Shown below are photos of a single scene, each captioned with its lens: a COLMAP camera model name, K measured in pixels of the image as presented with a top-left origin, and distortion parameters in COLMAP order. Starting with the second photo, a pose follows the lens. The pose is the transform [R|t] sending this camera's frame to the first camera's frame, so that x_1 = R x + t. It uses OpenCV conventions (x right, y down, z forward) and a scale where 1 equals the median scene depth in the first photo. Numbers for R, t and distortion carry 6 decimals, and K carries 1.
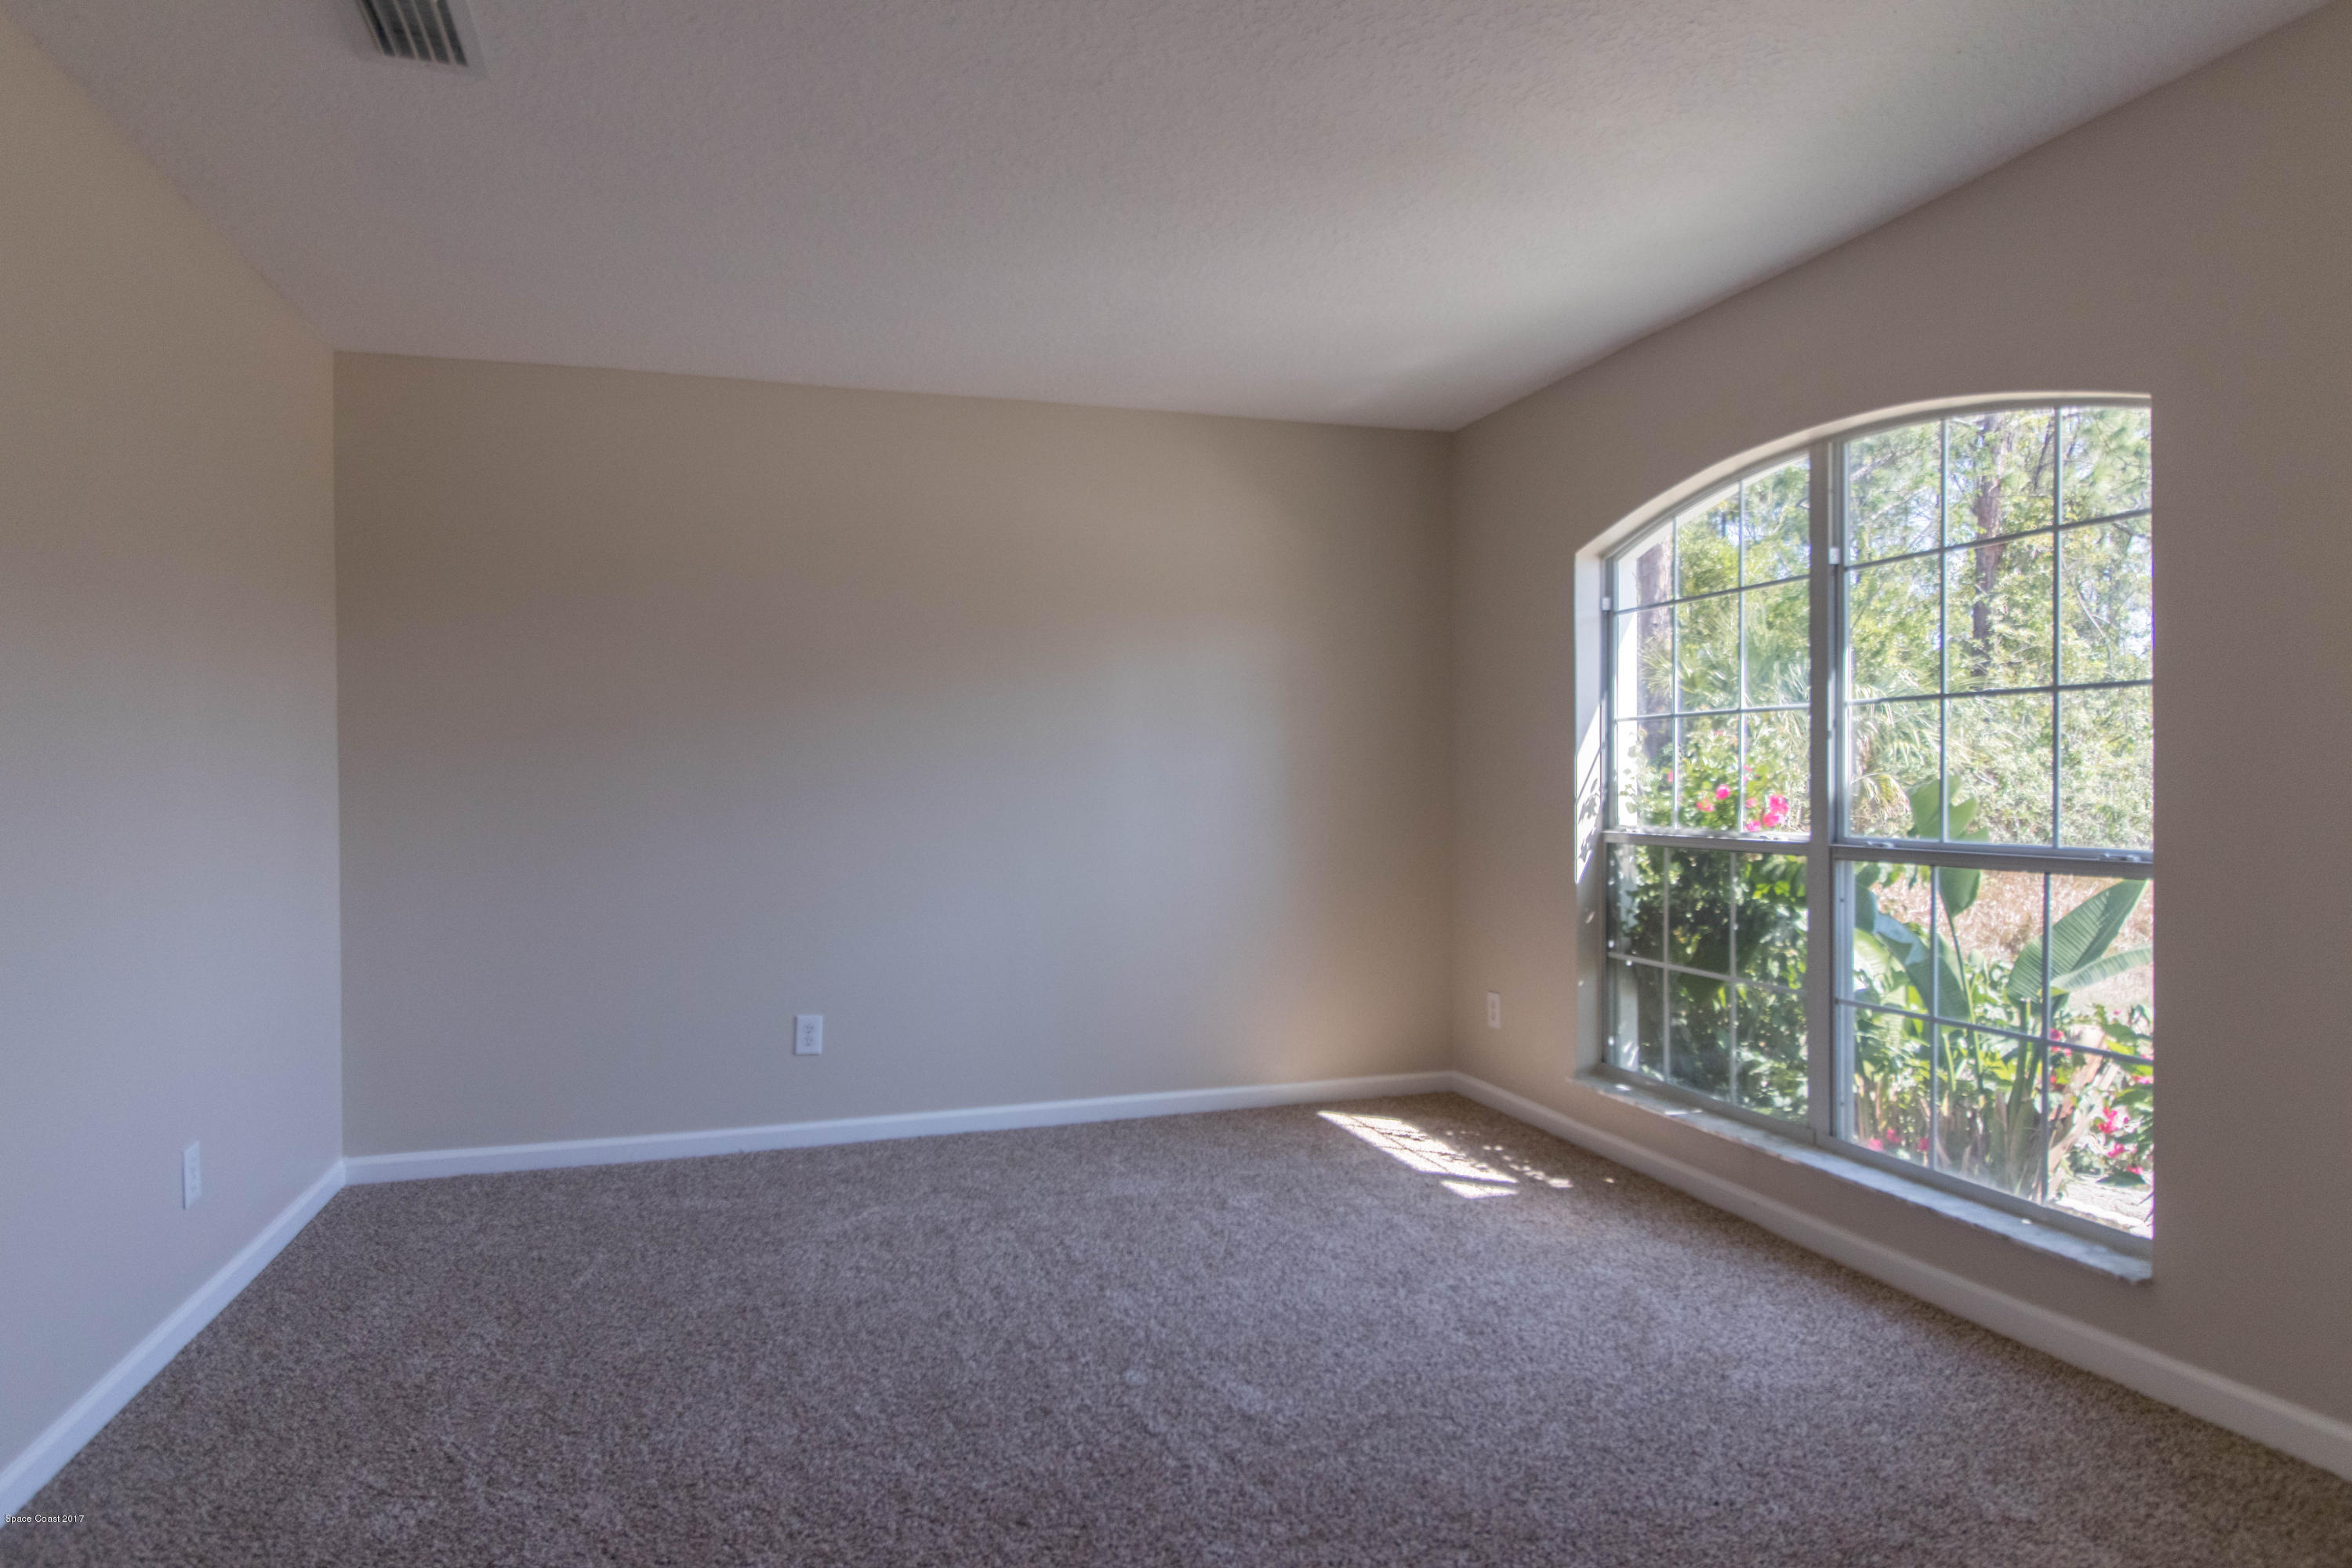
lens RADIAL K [[1371.0, 0, 1176.0], [0, 1371.0, 784.0], [0, 0, 1]] dist [0.000766, -0.000261]
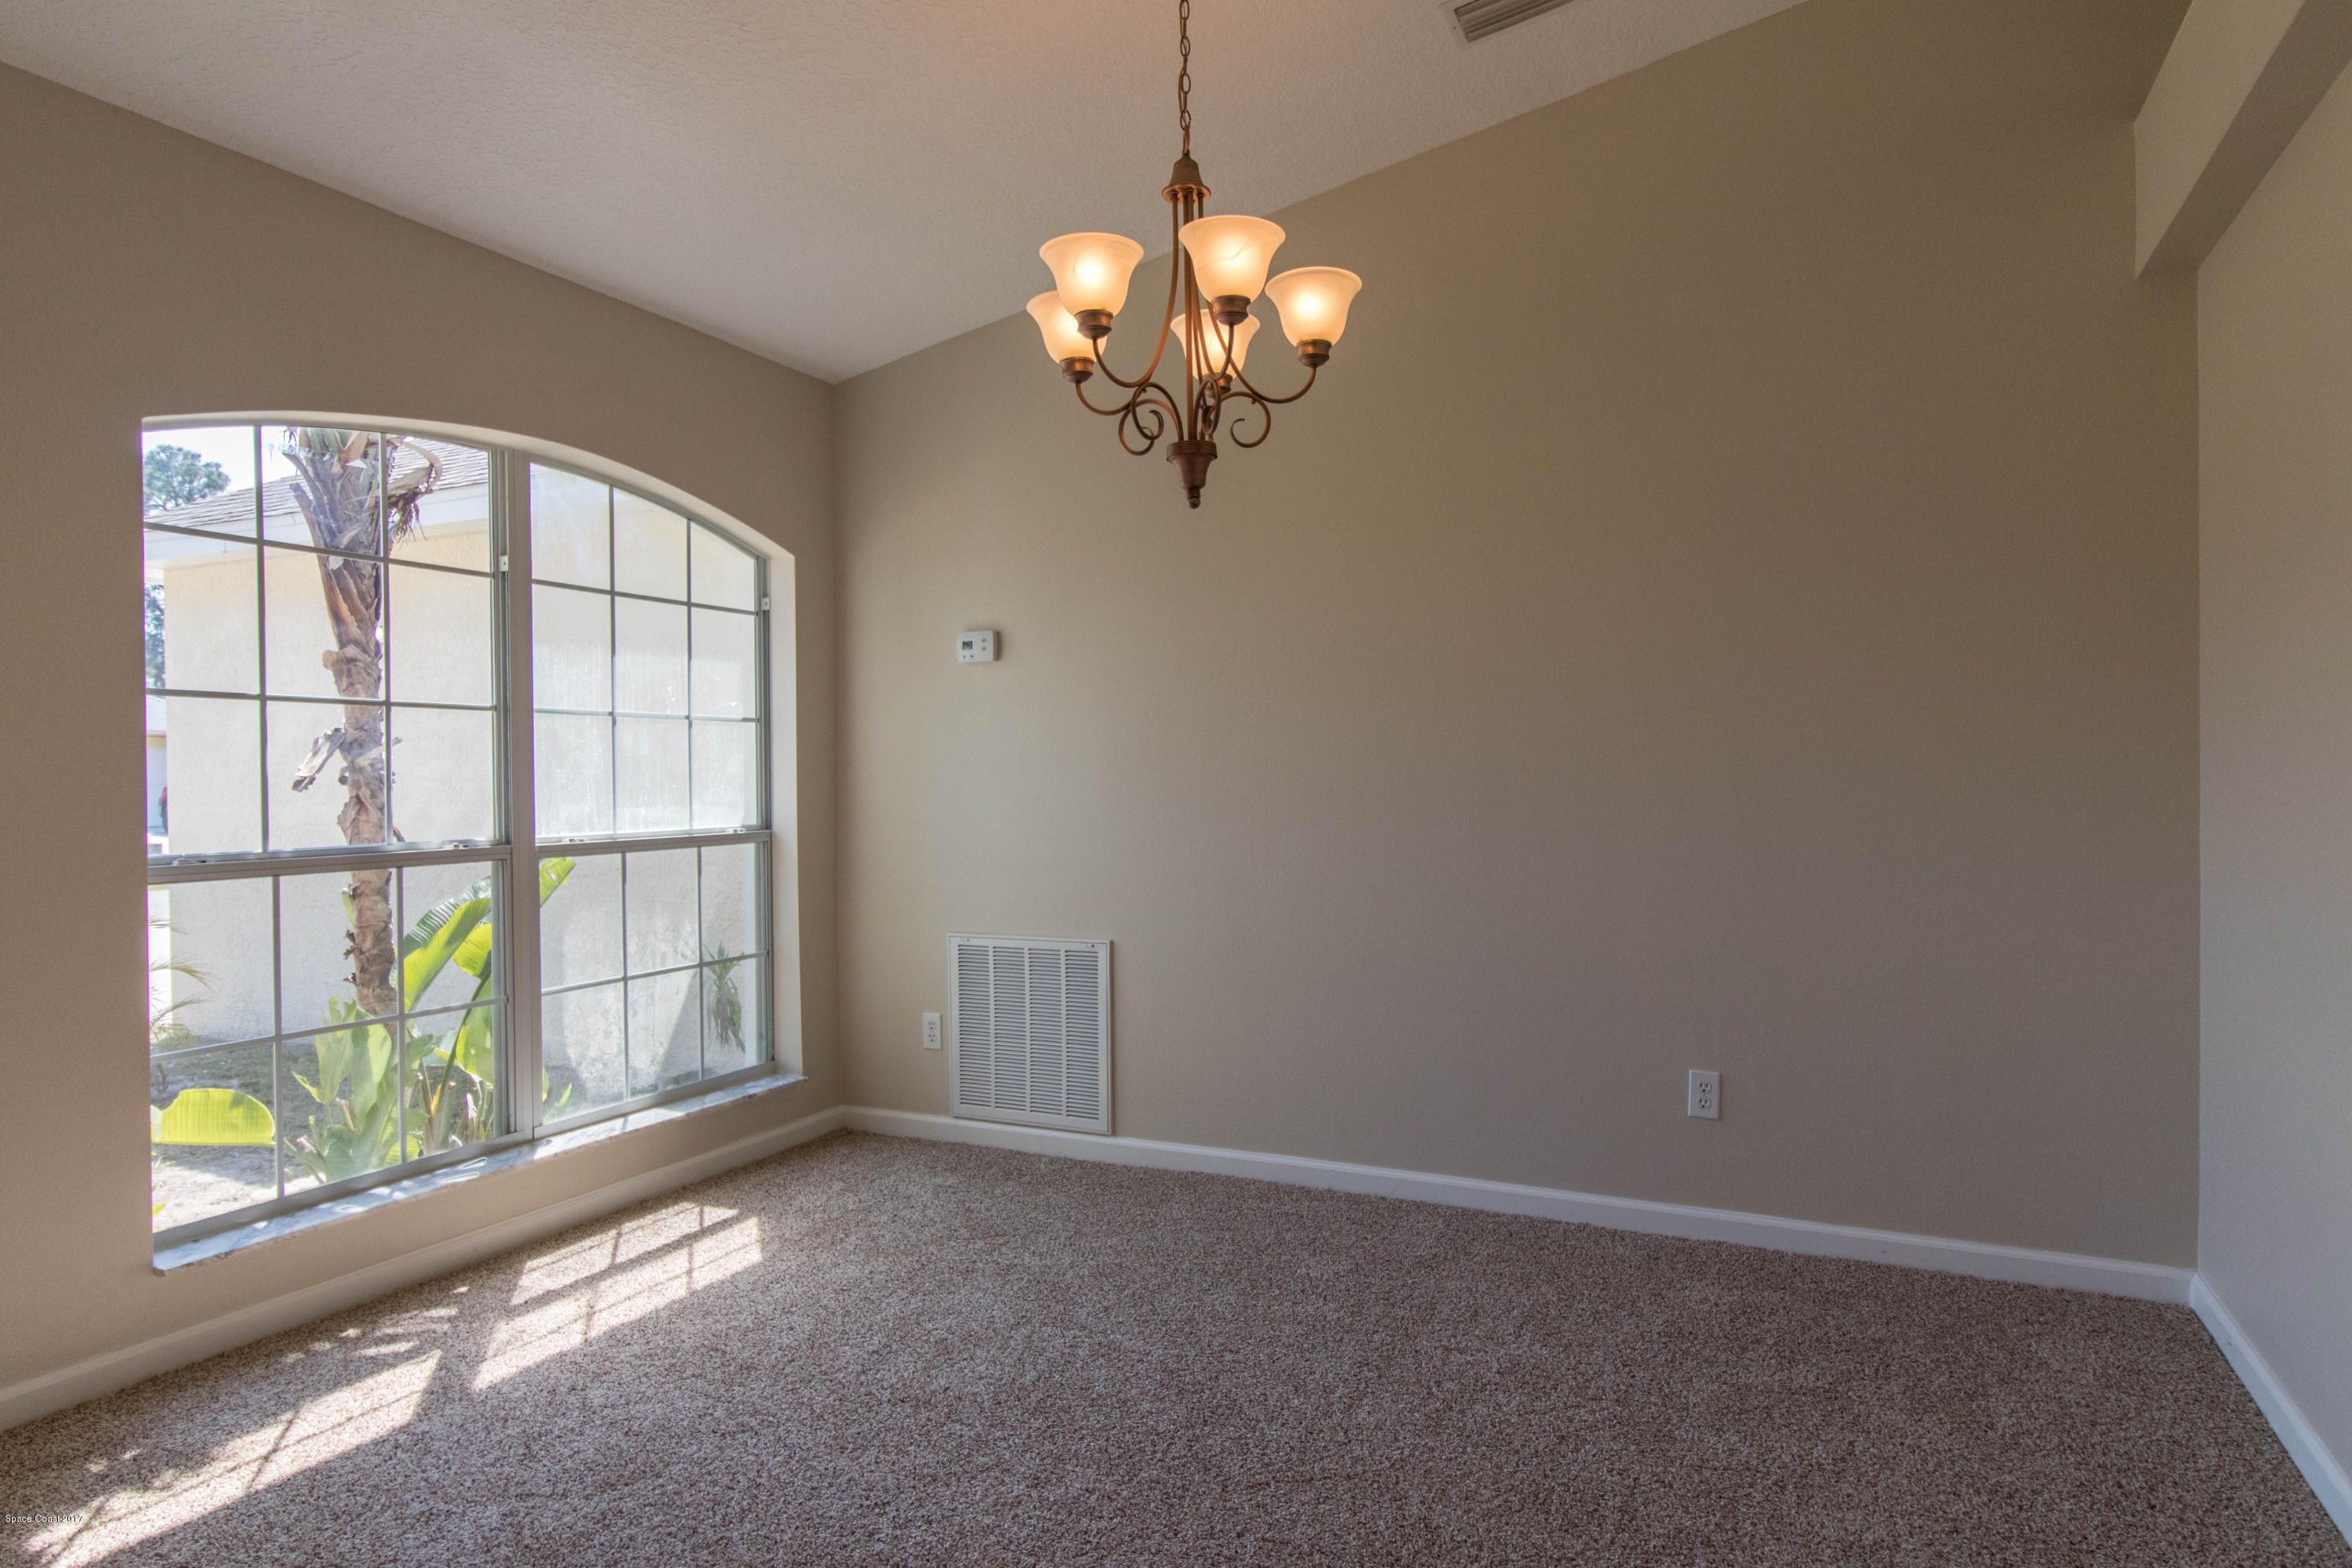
lens RADIAL K [[1371.0, 0, 1176.0], [0, 1371.0, 784.0], [0, 0, 1]] dist [0.000766, -0.000261]
pose [[-0.731915, -0.012711, 0.681277, -0.552637], [-0.002895, 0.999875, 0.015546, -0.020465], [-0.681390, 0.009406, -0.731861, 1.338712]]
